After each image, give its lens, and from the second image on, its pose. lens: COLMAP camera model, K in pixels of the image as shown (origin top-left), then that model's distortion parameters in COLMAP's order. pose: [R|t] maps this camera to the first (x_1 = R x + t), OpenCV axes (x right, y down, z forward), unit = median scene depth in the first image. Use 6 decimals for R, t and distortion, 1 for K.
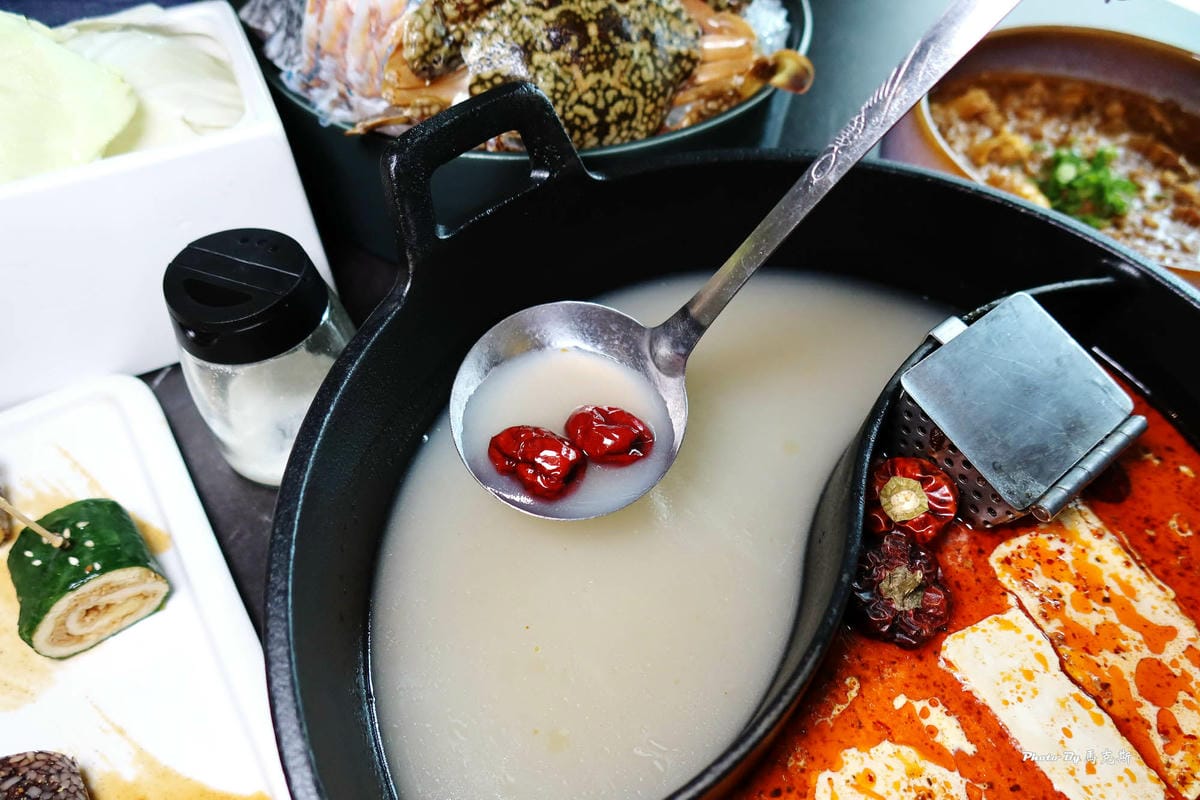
lens RADIAL K [[859.4, 0, 600.0], [0, 859.4, 400.0], [0, 0, 1]] dist [-0.011083, -0.003024]
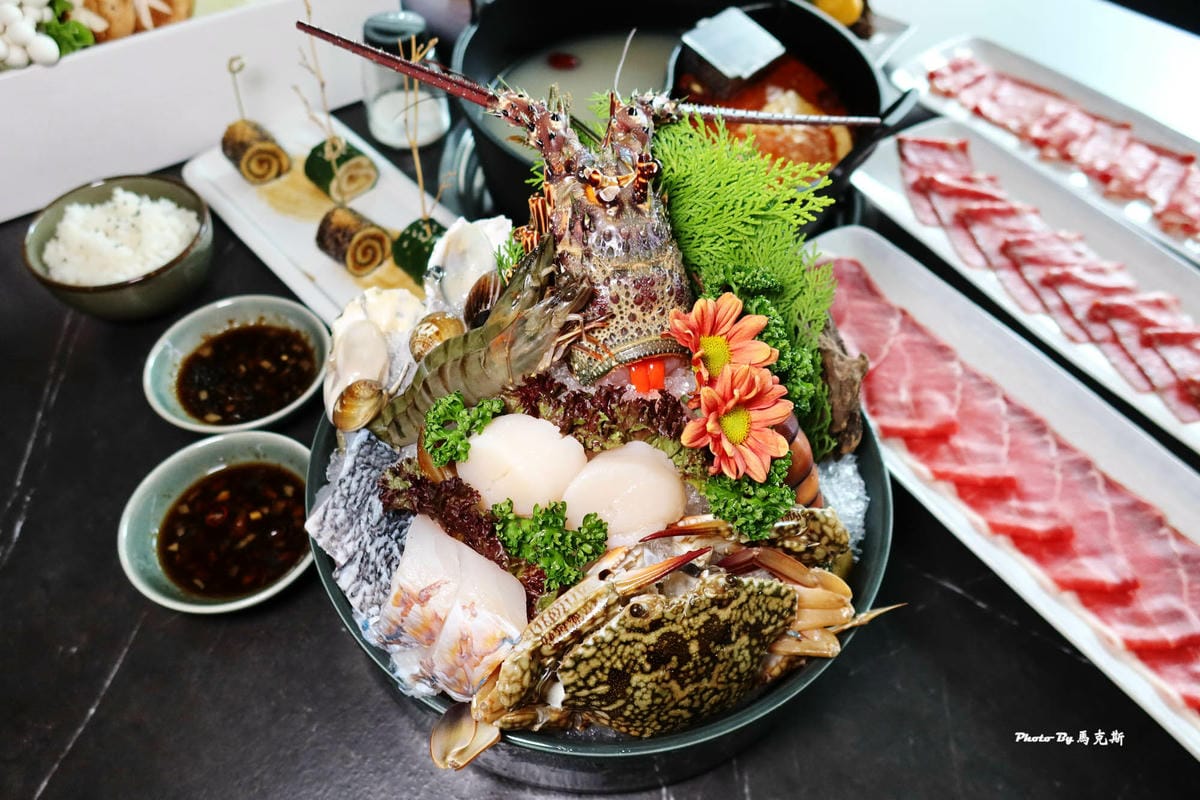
lens RADIAL K [[790.6, 0, 605.3], [0, 790.6, 400.8], [0, 0, 1]] dist [-0.006105, -0.002632]
pose [[0.999386, 0.029150, 0.019444, -0.129903], [-0.030526, 0.996737, 0.074723, -0.755536], [-0.017202, -0.075270, 0.997015, 0.144730]]
